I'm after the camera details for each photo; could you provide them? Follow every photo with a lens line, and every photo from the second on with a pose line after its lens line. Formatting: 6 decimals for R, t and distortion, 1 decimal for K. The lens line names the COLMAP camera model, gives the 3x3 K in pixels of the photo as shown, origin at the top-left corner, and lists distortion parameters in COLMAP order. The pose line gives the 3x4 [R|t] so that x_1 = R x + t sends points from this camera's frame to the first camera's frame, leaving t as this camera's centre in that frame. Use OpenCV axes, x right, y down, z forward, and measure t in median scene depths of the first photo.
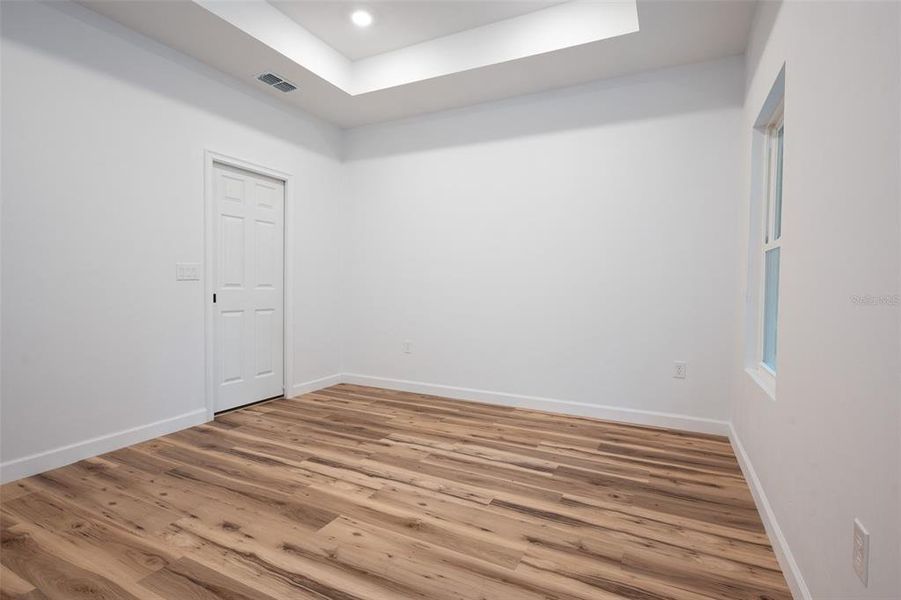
lens RADIAL K [[437.1, 0, 448.2], [0, 437.1, 297.0], [0, 0, 1]] dist [0.001955, -0.000188]
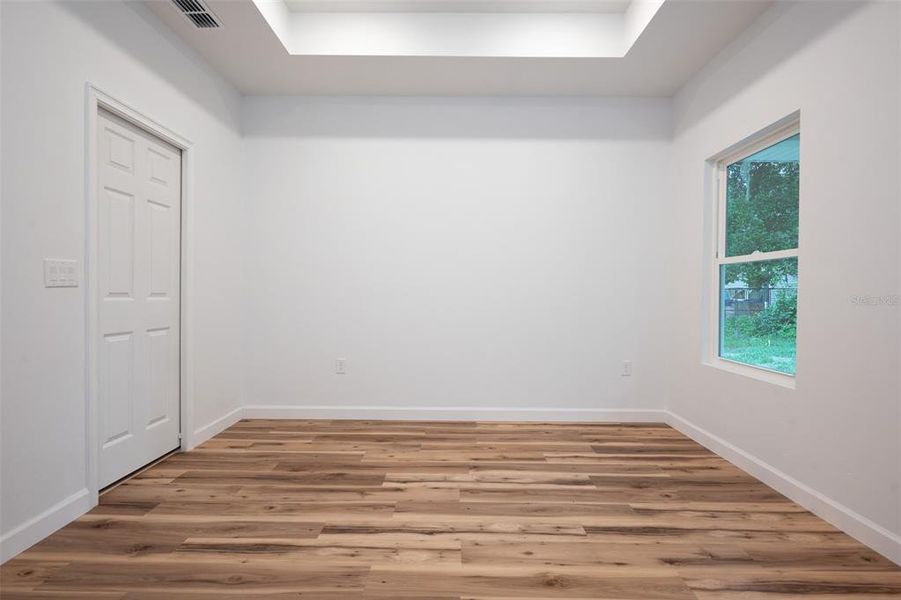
lens RADIAL K [[437.1, 0, 448.2], [0, 437.1, 297.0], [0, 0, 1]] dist [0.001955, -0.000188]
pose [[0.896571, -0.008074, 0.442826, -0.414462], [0.014581, 0.999830, -0.011292, -0.010299], [-0.442659, 0.016581, 0.896537, 0.220576]]
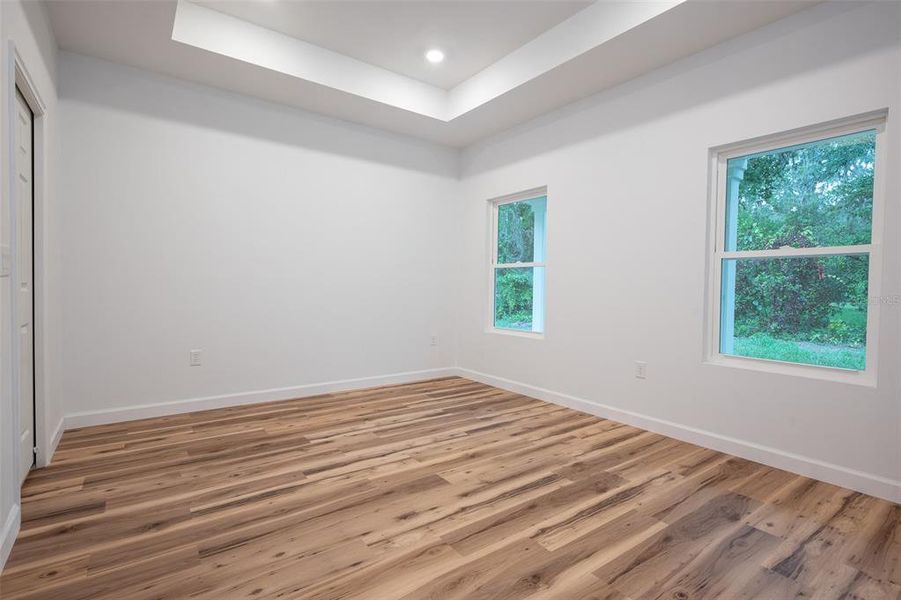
lens RADIAL K [[437.1, 0, 448.2], [0, 437.1, 297.0], [0, 0, 1]] dist [0.001955, -0.000188]
pose [[0.452935, -0.025327, 0.891184, -0.912813], [0.016367, 0.999664, 0.020092, -0.016241], [-0.891393, 0.005485, 0.453198, 0.283246]]
